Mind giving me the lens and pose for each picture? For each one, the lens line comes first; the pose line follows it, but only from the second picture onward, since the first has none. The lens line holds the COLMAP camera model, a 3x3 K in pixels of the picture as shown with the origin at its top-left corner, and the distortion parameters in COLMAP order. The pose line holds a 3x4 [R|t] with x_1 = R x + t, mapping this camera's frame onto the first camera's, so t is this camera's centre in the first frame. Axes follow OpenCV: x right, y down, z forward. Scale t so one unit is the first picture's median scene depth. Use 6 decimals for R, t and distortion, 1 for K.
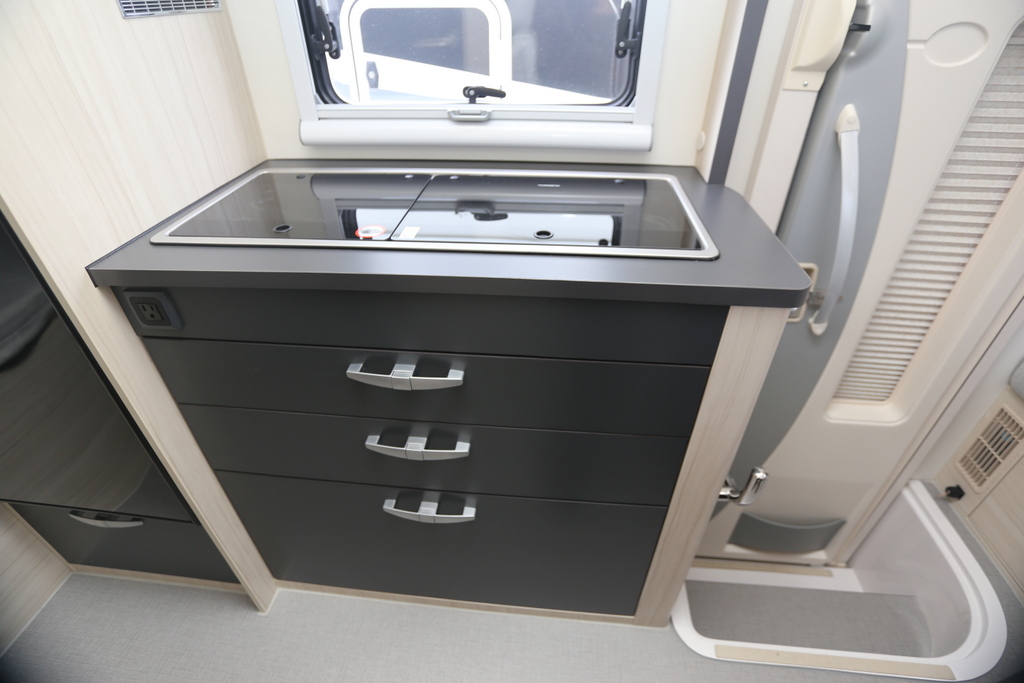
lens RADIAL K [[492.4, 0, 512.0], [0, 492.4, 341.5], [0, 0, 1]] dist [-0.066797, 0.023911]
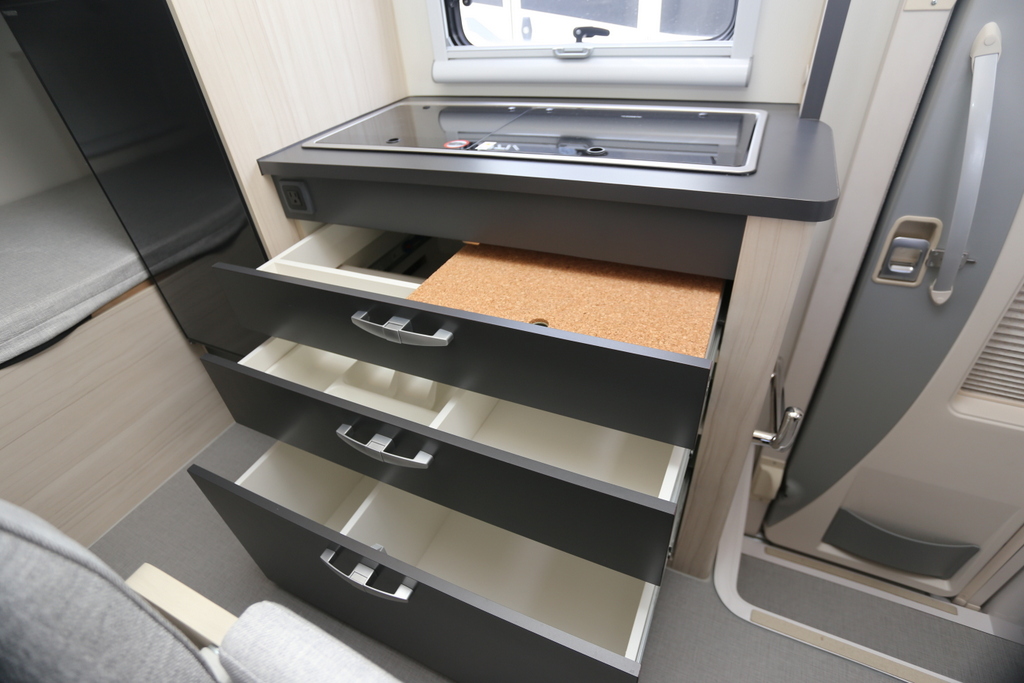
lens RADIAL K [[506.4, 0, 516.8], [0, 506.4, 340.3], [0, 0, 1]] dist [-0.065167, 0.027055]
pose [[0.941060, 0.146819, -0.304715, 0.224923], [-0.137392, 0.989136, 0.052278, 0.126778], [0.309080, -0.007331, 0.951008, -0.096774]]
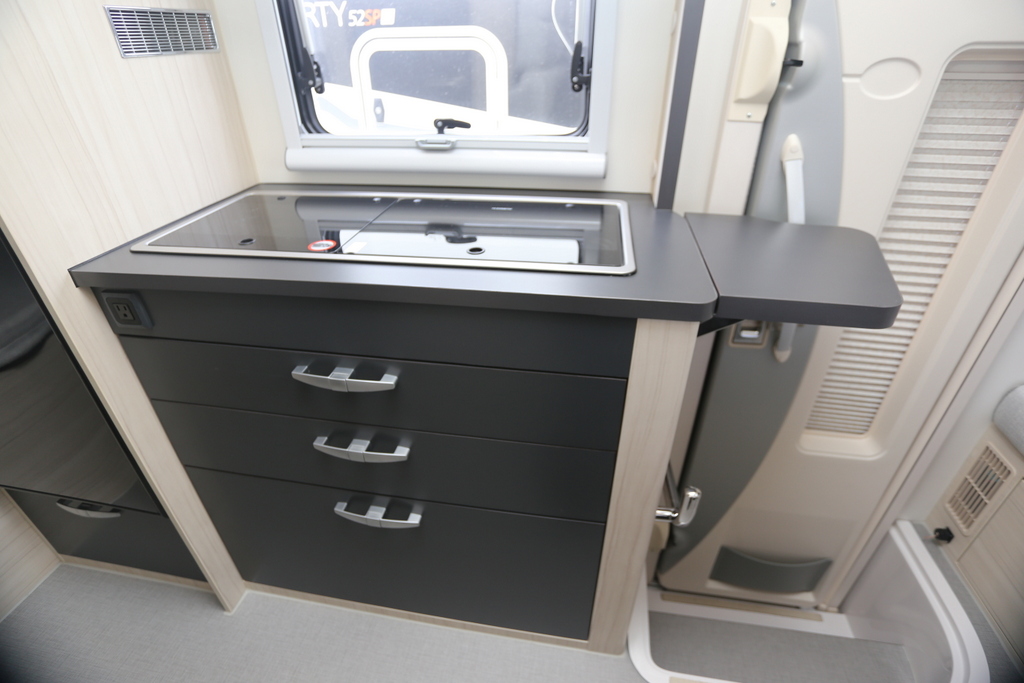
lens RADIAL K [[492.4, 0, 512.0], [0, 492.4, 341.5], [0, 0, 1]] dist [-0.066797, 0.023911]
pose [[0.997631, 0.032362, -0.060708, 0.158918], [-0.036370, 0.997149, -0.066121, 0.035134], [0.058395, 0.068172, 0.995963, -0.035526]]
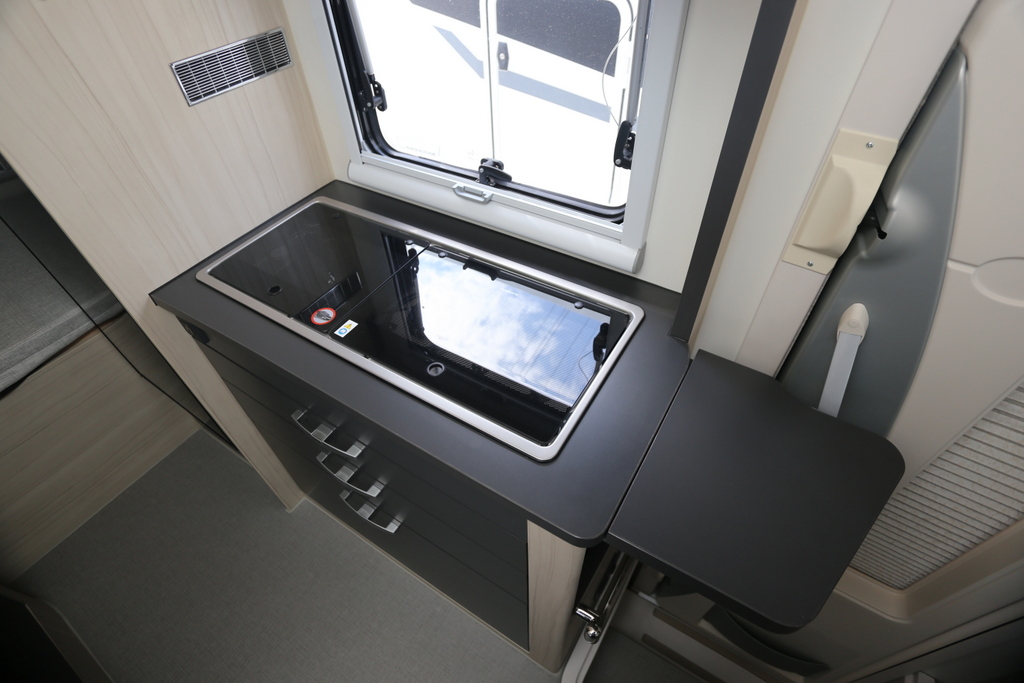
lens RADIAL K [[496.7, 0, 513.6], [0, 496.7, 343.3], [0, 0, 1]] dist [-0.068049, 0.027547]
pose [[0.895983, 0.308045, -0.319879, 0.416731], [-0.242646, 0.942862, 0.228327, -0.423992], [0.371937, -0.126960, 0.919535, 0.031970]]
